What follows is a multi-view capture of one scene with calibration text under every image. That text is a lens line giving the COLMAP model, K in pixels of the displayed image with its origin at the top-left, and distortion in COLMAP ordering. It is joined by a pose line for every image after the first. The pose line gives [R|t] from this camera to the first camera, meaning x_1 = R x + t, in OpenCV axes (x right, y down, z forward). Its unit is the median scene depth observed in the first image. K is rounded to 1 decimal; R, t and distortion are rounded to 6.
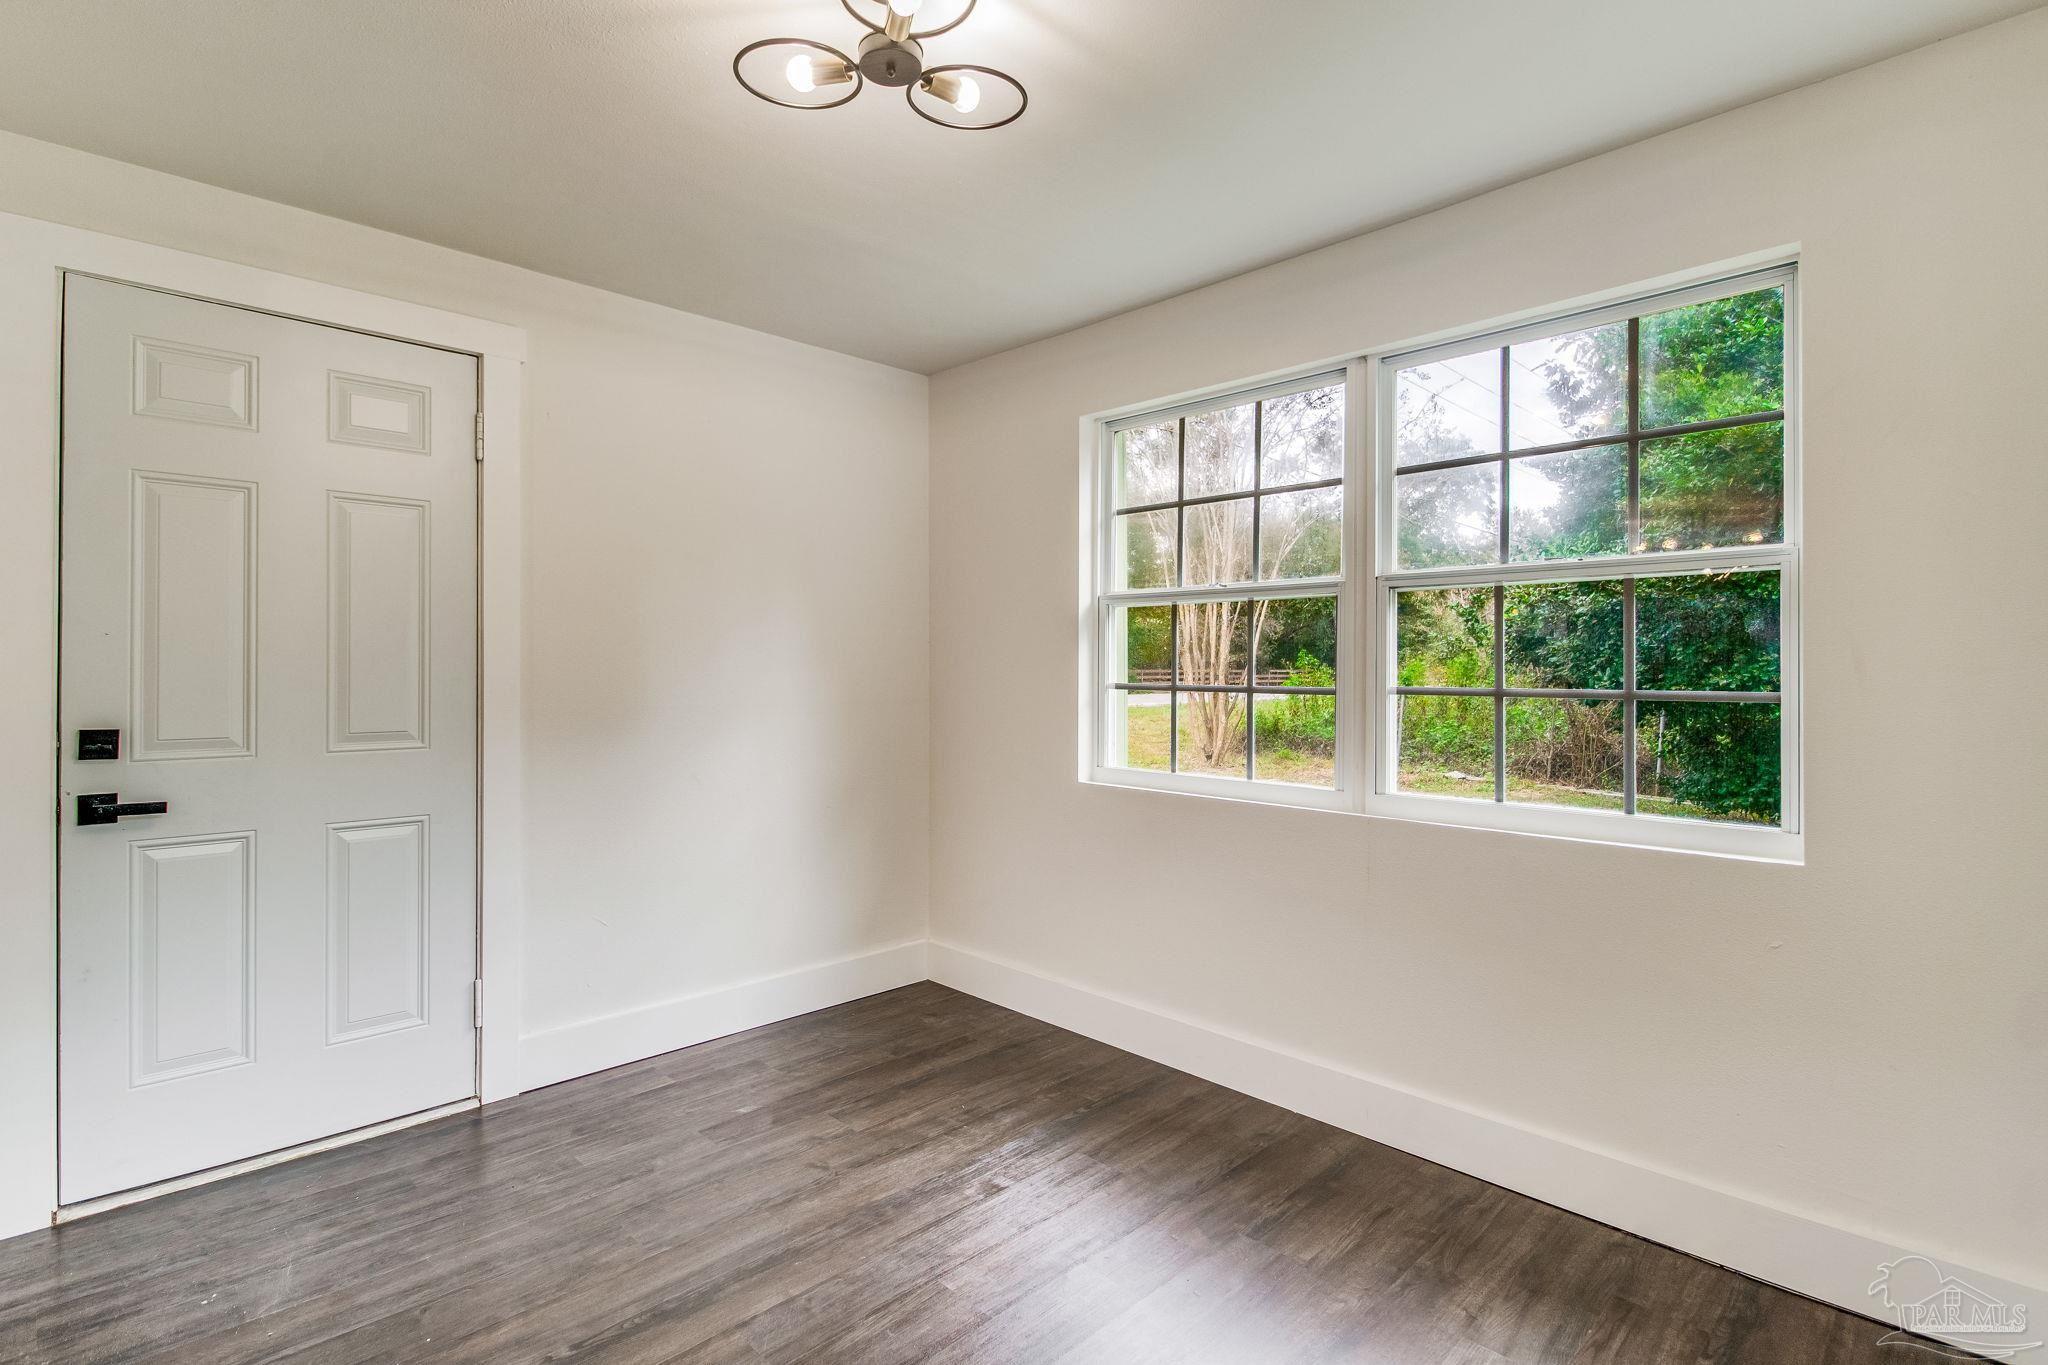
lens RADIAL K [[987.1, 0, 1012.7], [0, 987.1, 675.7], [0, 0, 1]] dist [0.004567, -0.004847]
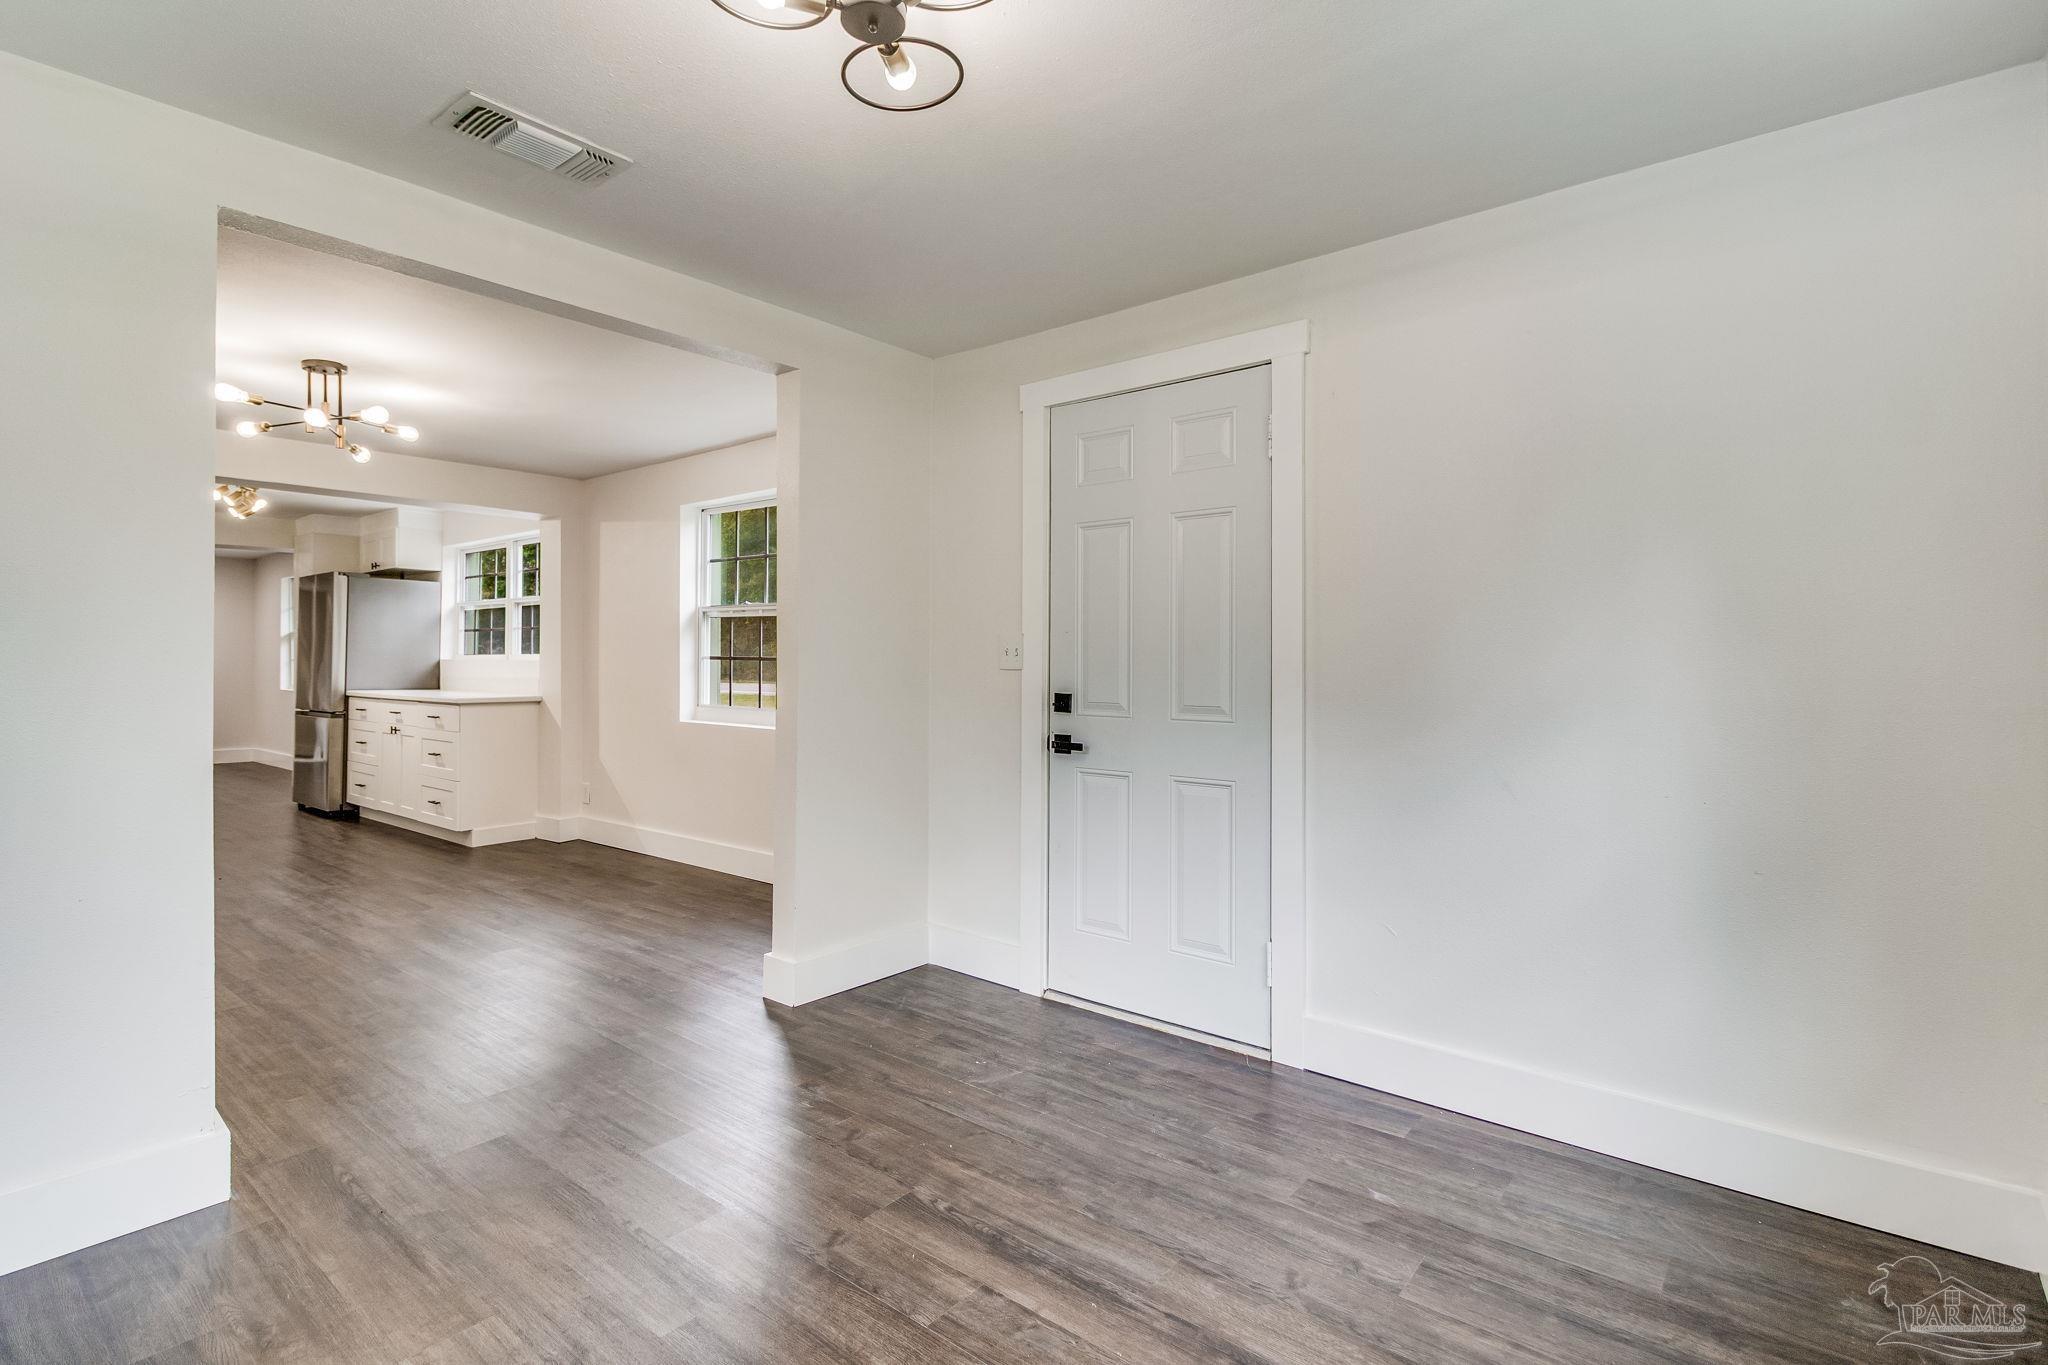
lens RADIAL K [[987.1, 0, 1017.7], [0, 987.1, 661.9], [0, 0, 1]] dist [0.004567, -0.004847]
pose [[0.100940, 0.001489, -0.994891, 0.603272], [-0.004898, 0.999988, 0.000999, 0.003357], [0.994880, 0.004772, 0.100946, 0.745506]]
